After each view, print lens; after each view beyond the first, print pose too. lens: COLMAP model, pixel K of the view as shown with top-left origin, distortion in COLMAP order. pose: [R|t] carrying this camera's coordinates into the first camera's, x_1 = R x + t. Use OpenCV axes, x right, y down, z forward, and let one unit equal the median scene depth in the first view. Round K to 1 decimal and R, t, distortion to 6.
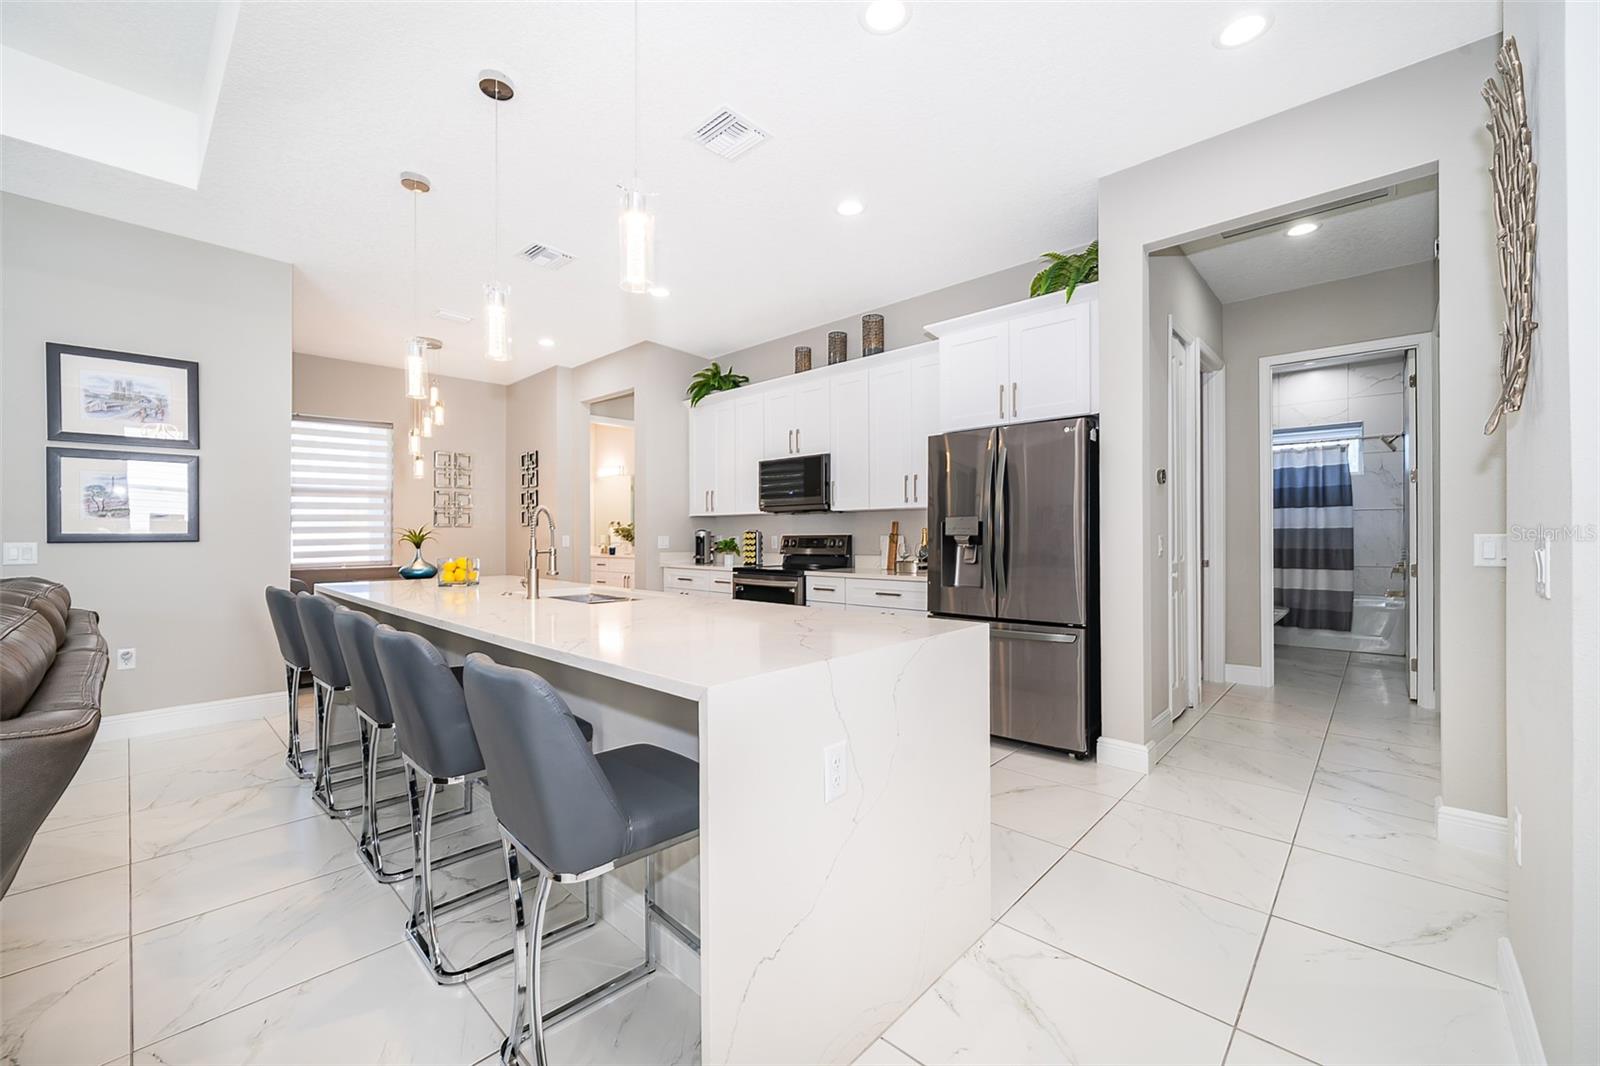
lens RADIAL K [[630.0, 0, 804.7], [0, 630.0, 533.7], [0, 0, 1]] dist [-0.001063, -0.000796]
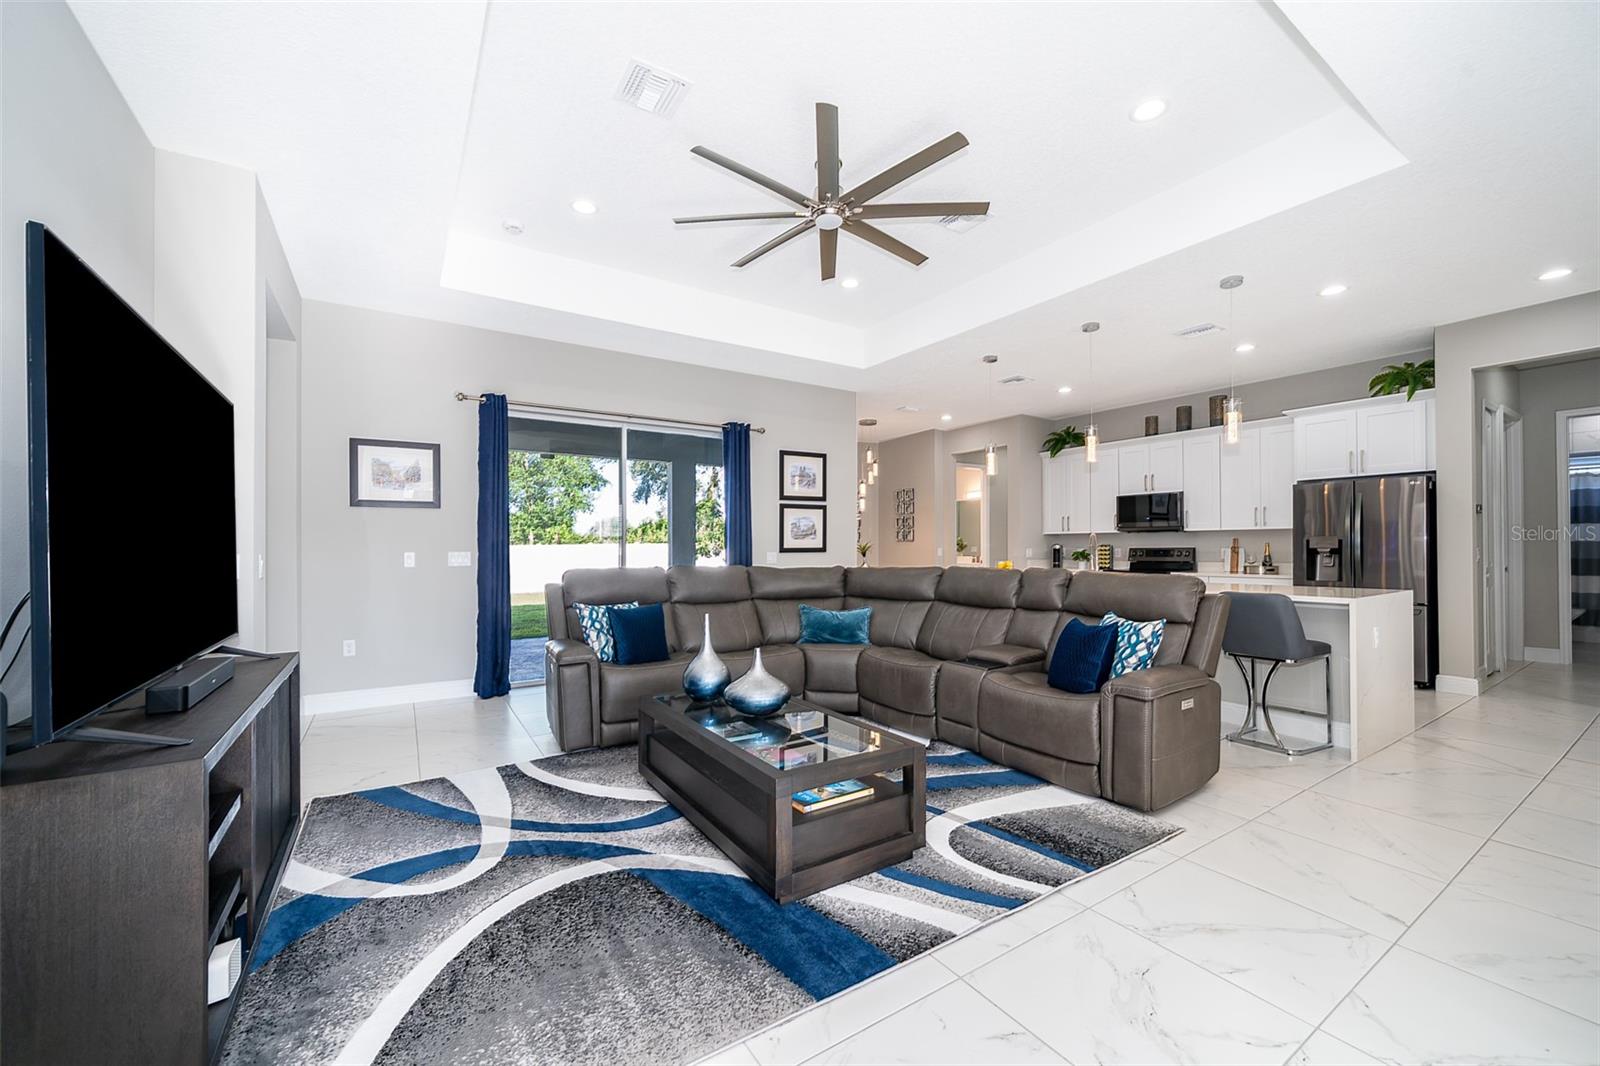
lens RADIAL K [[630.0, 0, 794.2], [0, 630.0, 541.9], [0, 0, 1]] dist [-0.001063, -0.000796]
pose [[0.970595, -0.003782, -0.240687, -0.465847], [0.002399, 0.999979, -0.006039, -0.004777], [0.240705, 0.005285, 0.970584, -0.600636]]
